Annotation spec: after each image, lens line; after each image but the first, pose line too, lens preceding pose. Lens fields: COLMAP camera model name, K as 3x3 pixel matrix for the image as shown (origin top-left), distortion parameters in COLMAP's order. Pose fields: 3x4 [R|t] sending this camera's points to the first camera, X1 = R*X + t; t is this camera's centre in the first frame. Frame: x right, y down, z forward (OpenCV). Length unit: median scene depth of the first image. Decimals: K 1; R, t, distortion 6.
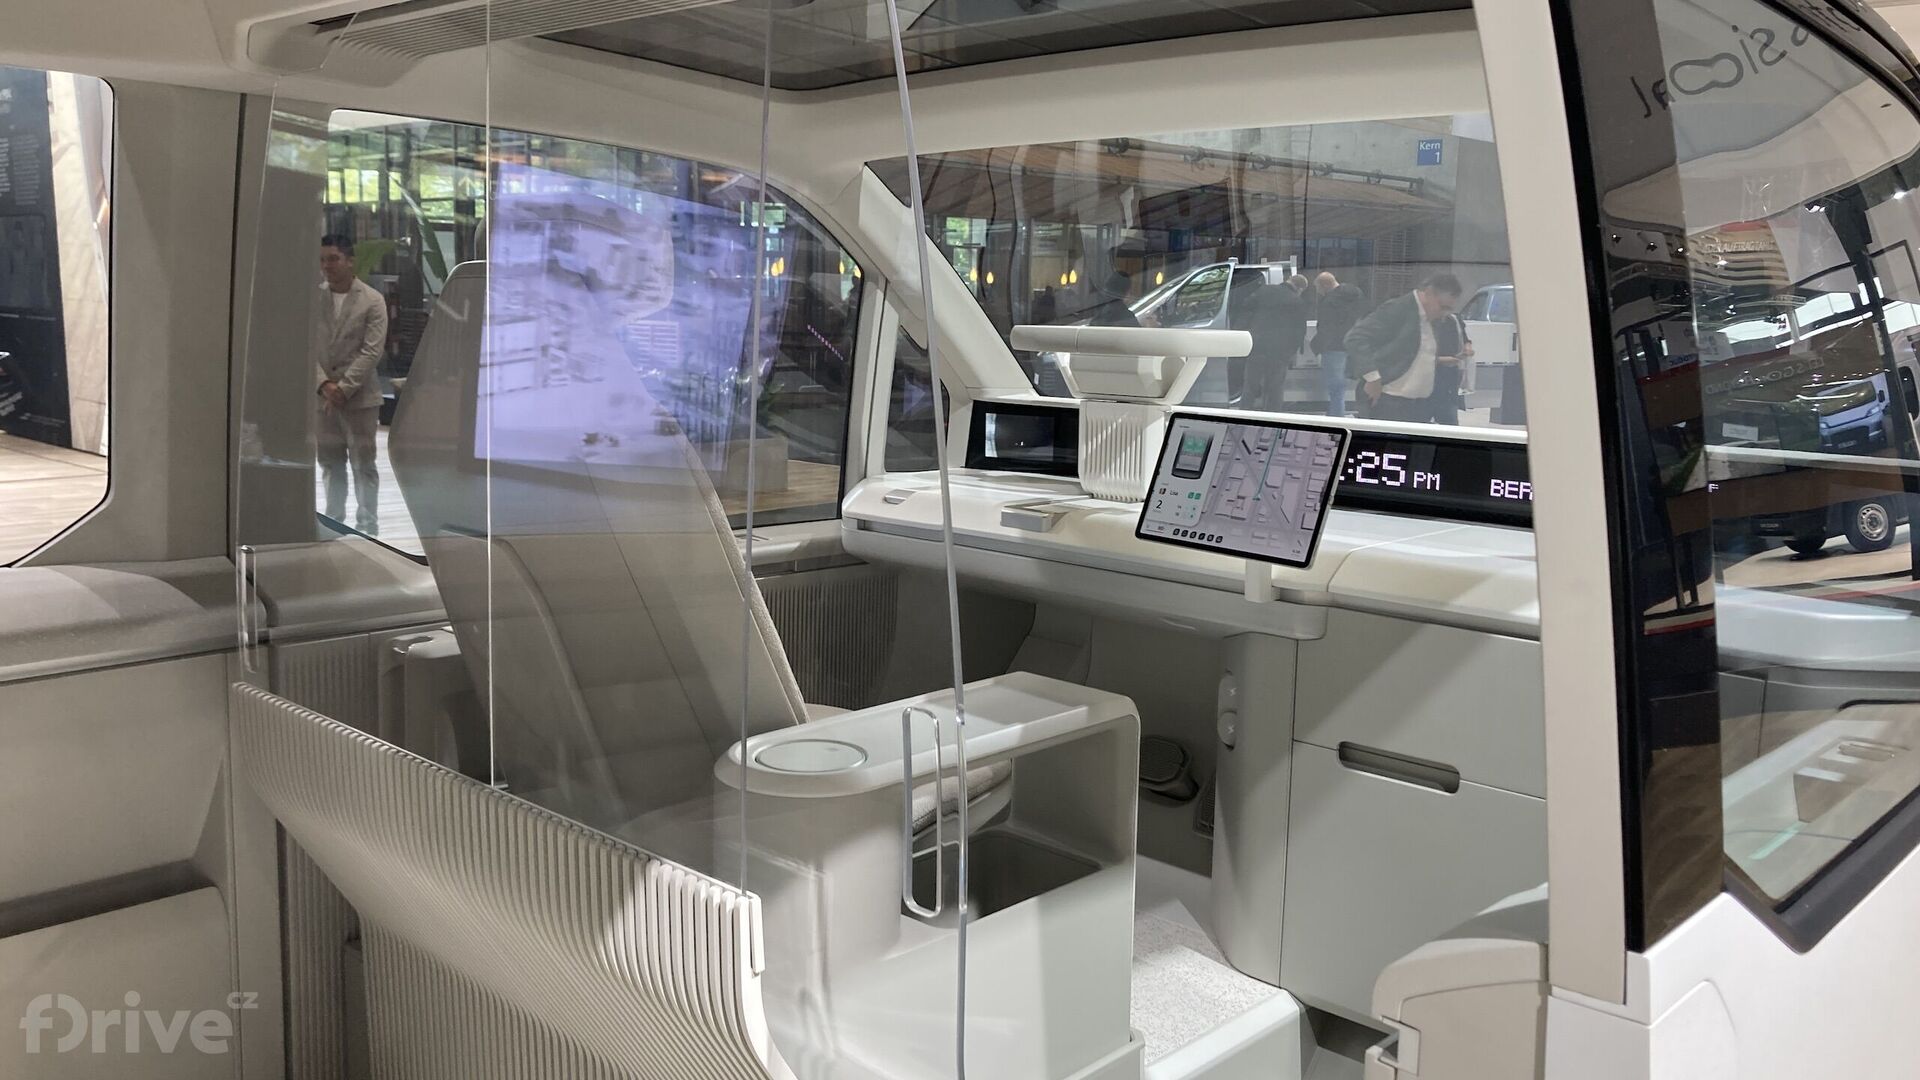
lens RADIAL K [[1577.6, 0, 960.0], [0, 1577.6, 540.0], [0, 0, 1]] dist [0.024807, -0.010648]
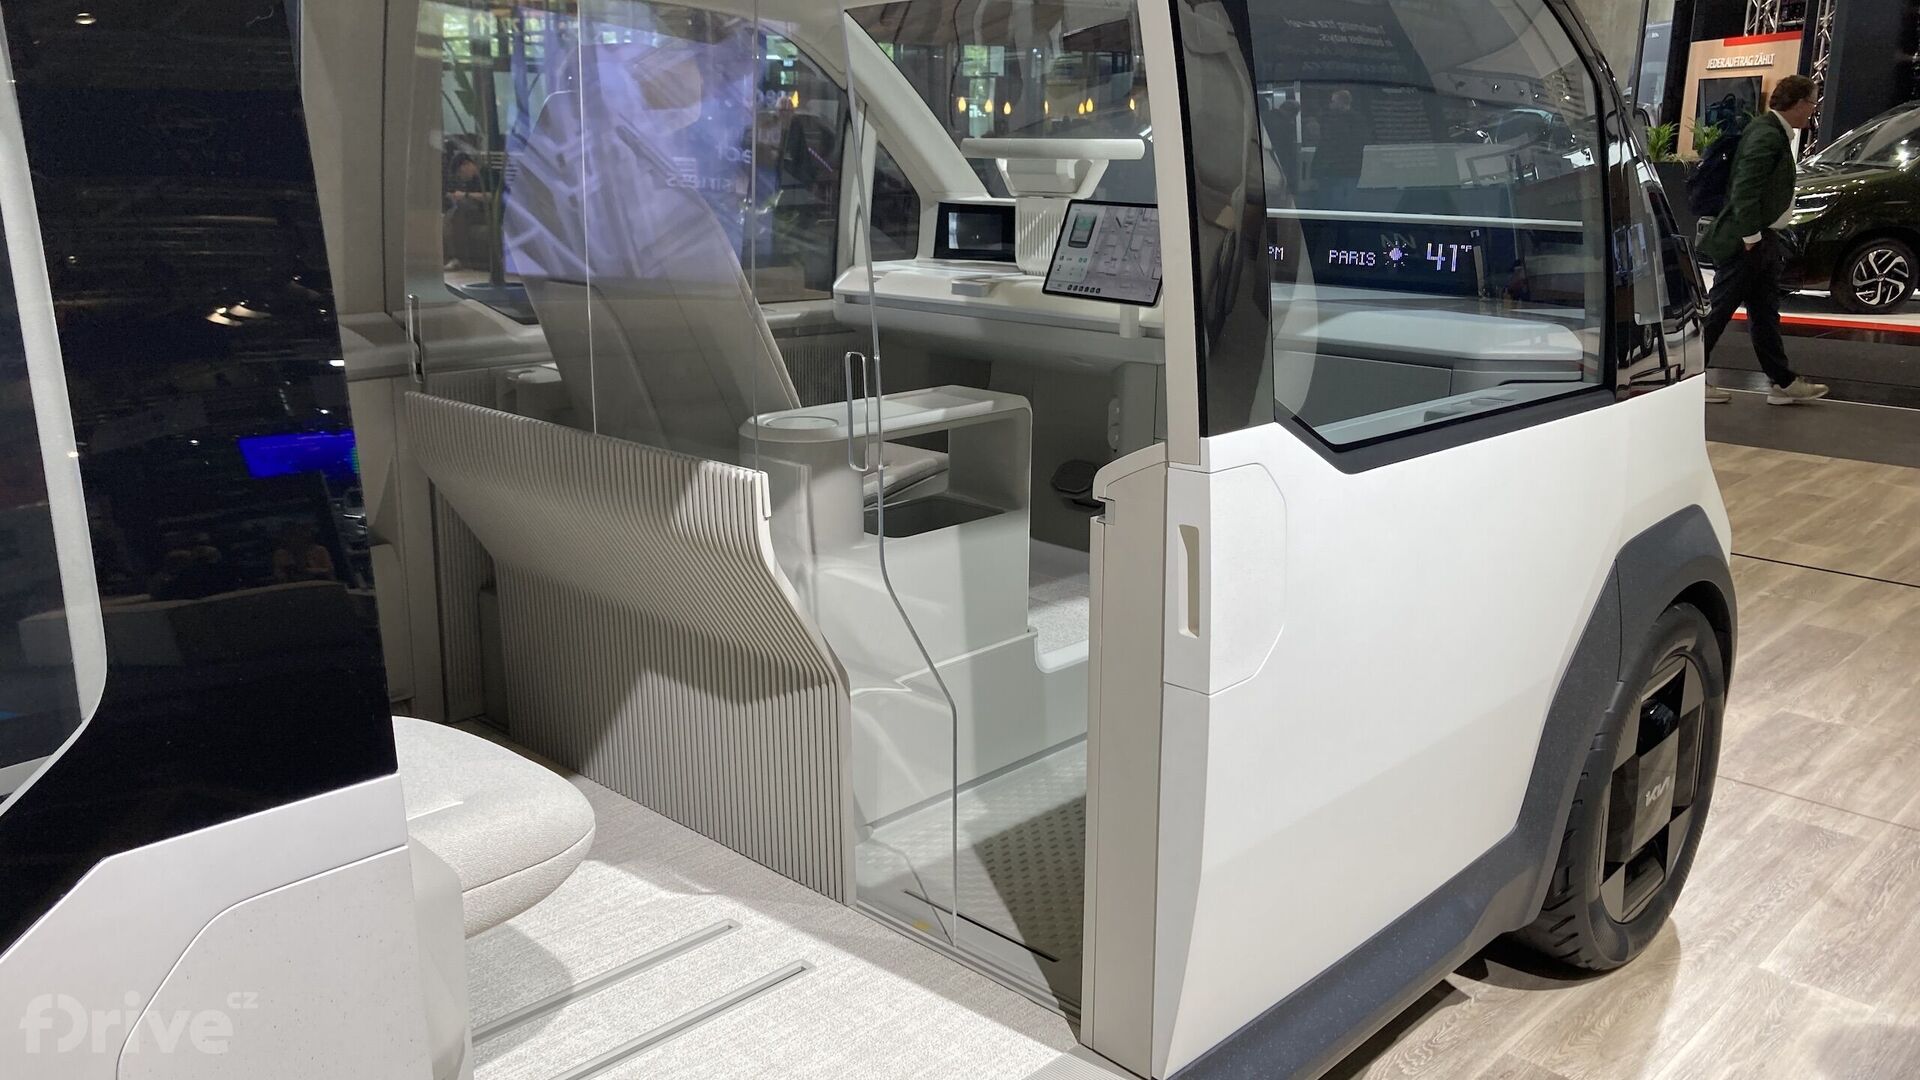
lens RADIAL K [[1552.3, 0, 930.7], [0, 1552.3, 589.6], [0, 0, 1]] dist [-0.016669, -0.007827]
pose [[0.999447, -0.007452, -0.032405, 0.057632], [0.011776, 0.990725, 0.135375, 0.071121], [0.031095, -0.135681, 0.990264, -0.372382]]
